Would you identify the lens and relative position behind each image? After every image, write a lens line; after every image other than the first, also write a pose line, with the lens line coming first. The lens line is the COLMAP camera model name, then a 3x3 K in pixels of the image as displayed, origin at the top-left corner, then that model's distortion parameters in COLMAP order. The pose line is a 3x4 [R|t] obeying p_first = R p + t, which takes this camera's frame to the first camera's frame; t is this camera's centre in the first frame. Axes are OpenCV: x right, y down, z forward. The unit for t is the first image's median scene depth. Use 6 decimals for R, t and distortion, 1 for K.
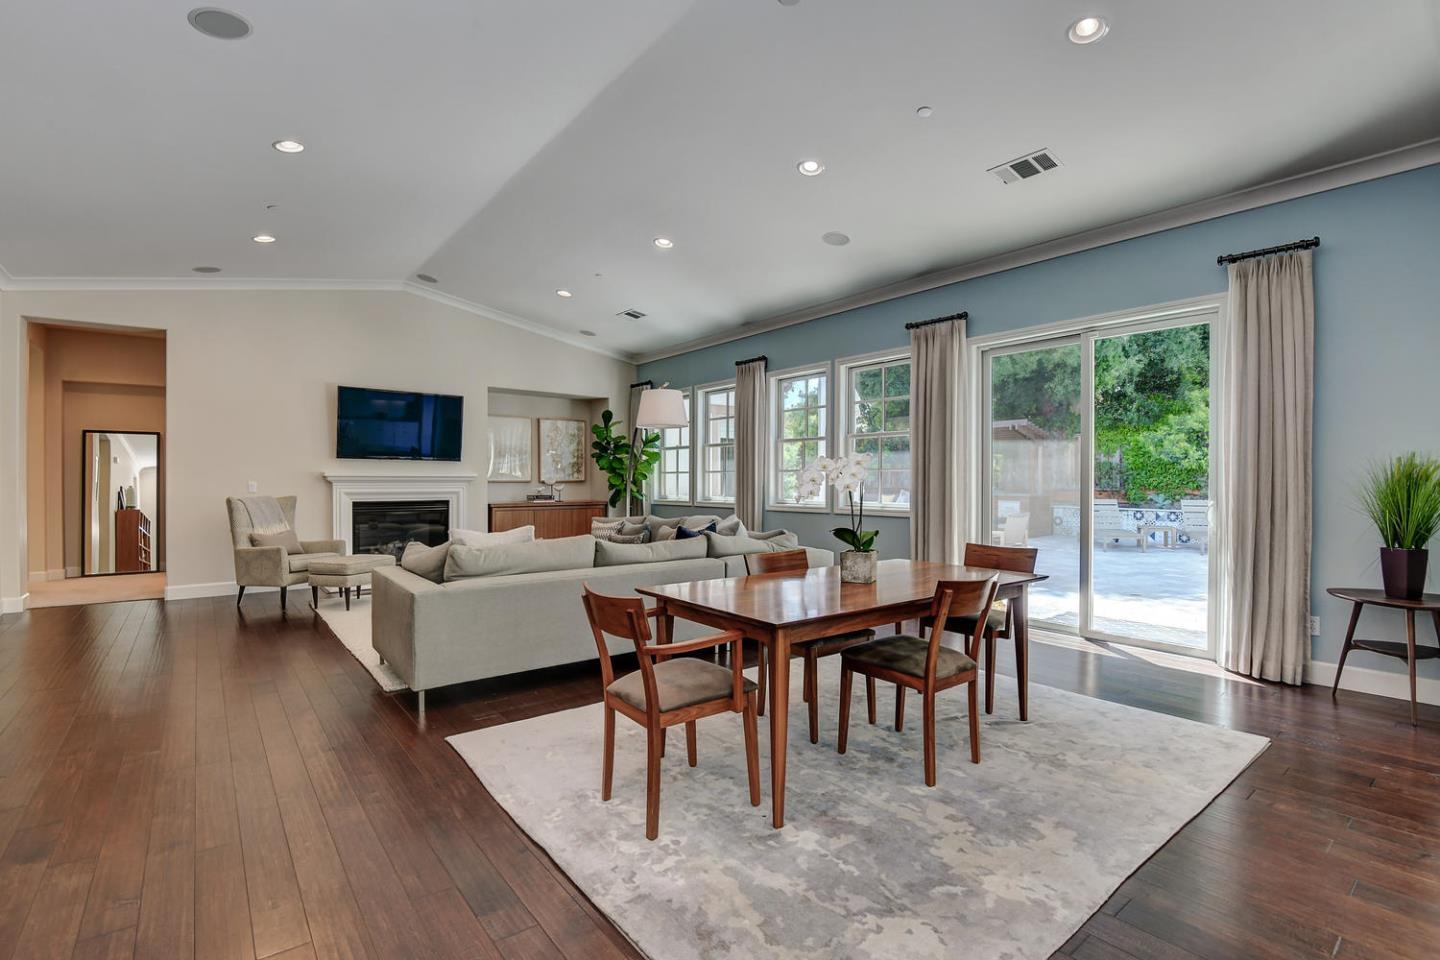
lens RADIAL K [[668.4, 0, 720.0], [0, 668.4, 480.0], [0, 0, 1]] dist [-0.002101, -0.011020]
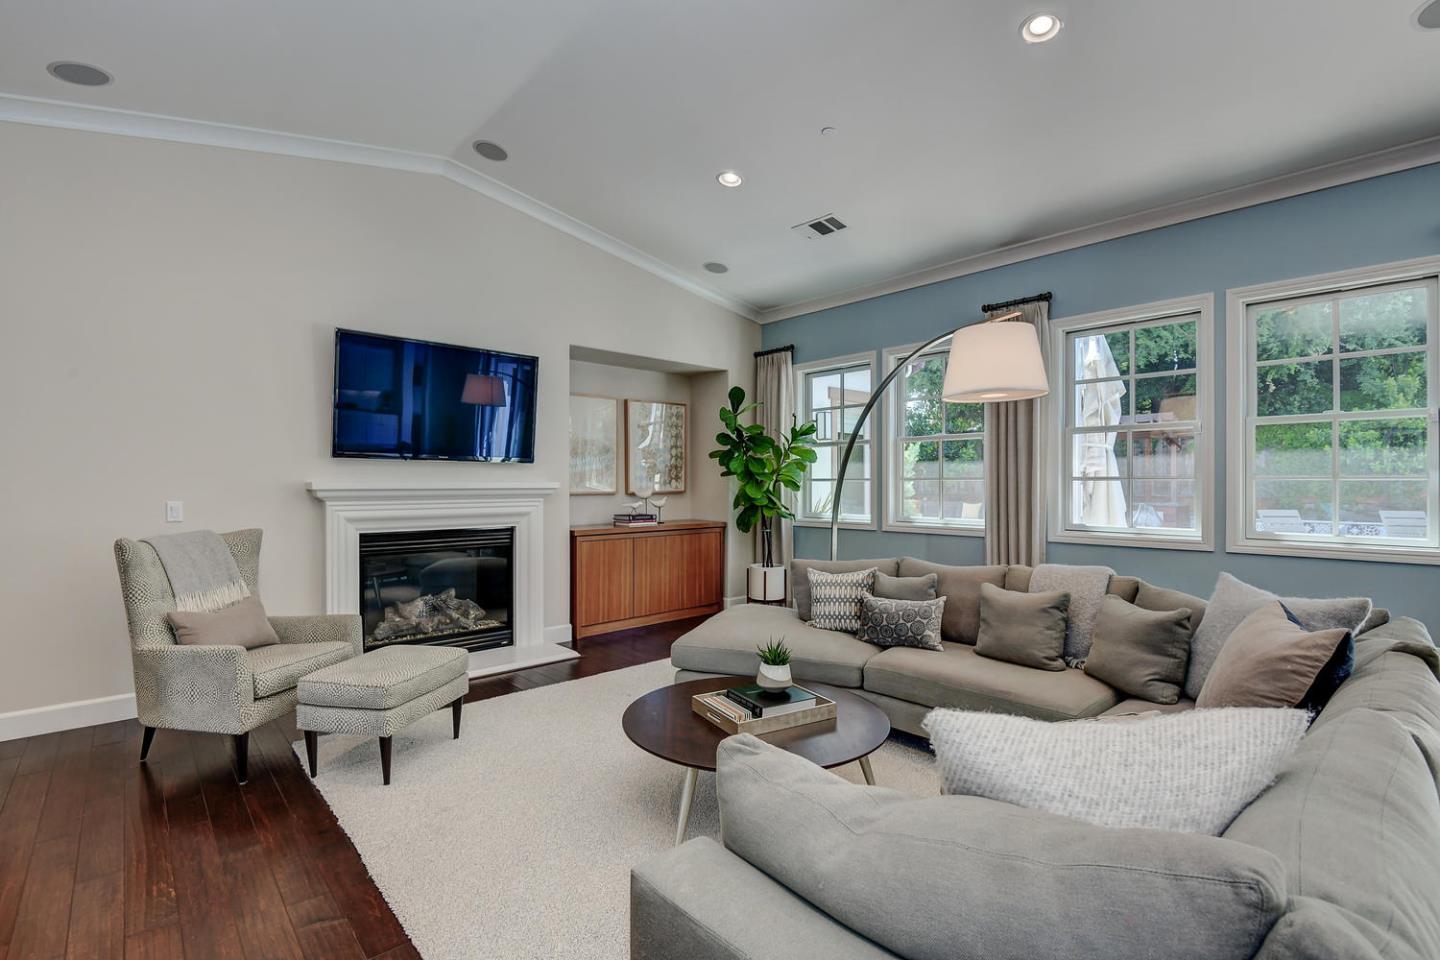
lens RADIAL K [[657.4, 0, 720.0], [0, 657.4, 480.0], [0, 0, 1]] dist [-0.002707, -0.018201]
pose [[0.997252, -0.002057, 0.074053, -0.260755], [0.002417, 0.999986, -0.004768, -0.008875], [-0.074042, 0.004934, 0.997243, 0.383040]]
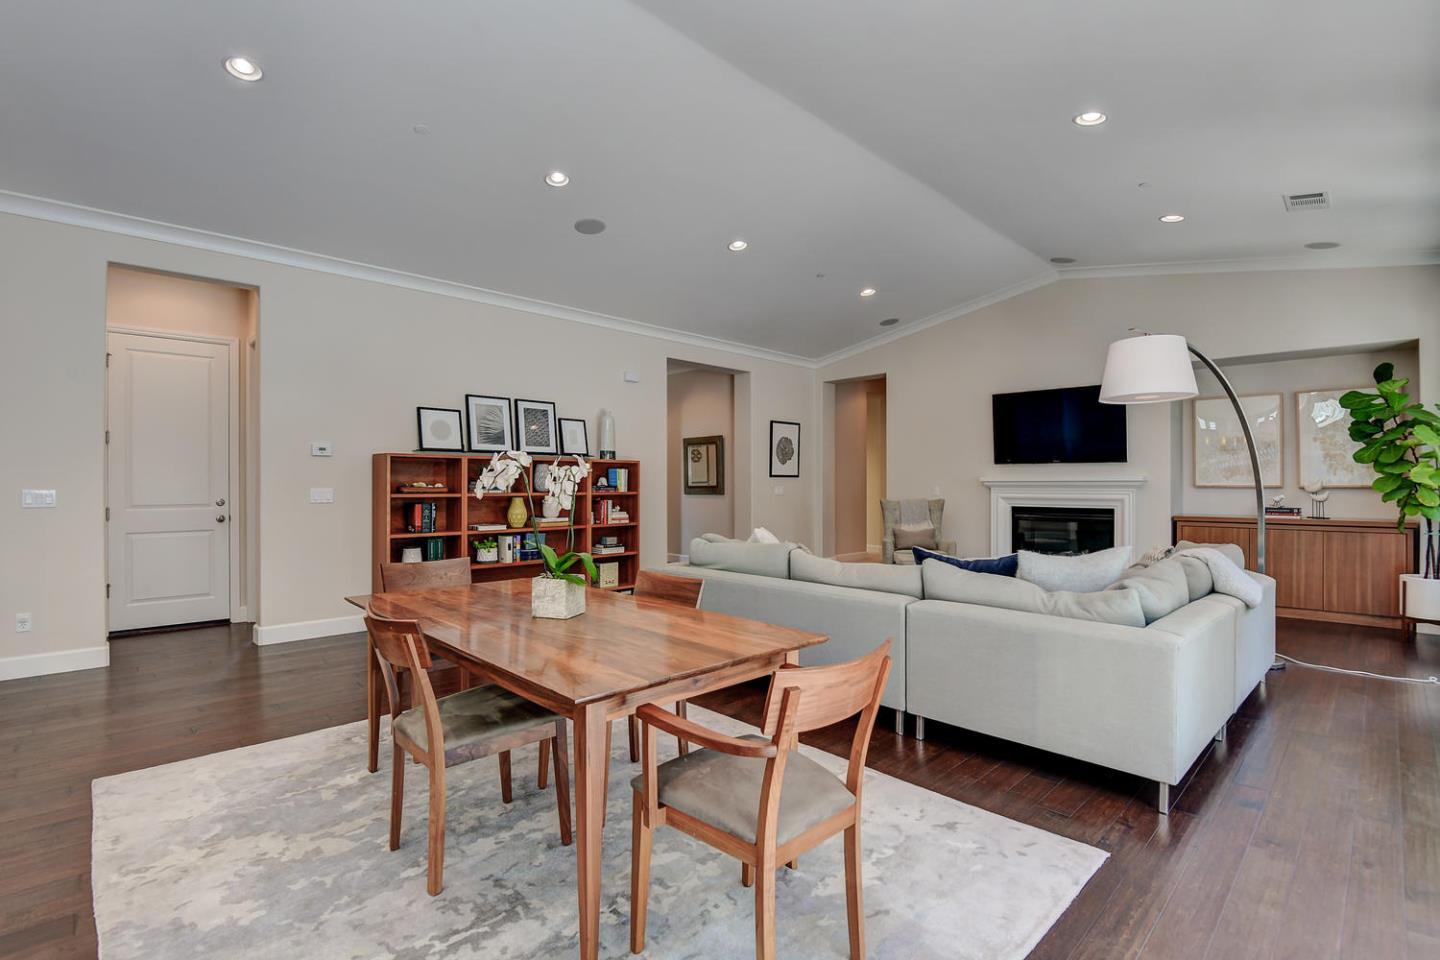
lens RADIAL K [[668.4, 0, 720.0], [0, 668.4, 480.0], [0, 0, 1]] dist [-0.002101, -0.011020]
pose [[0.104504, -0.006007, -0.994506, 0.376923], [-0.000756, 0.999981, -0.006120, -0.000611], [0.994524, 0.001391, 0.104498, 0.415959]]
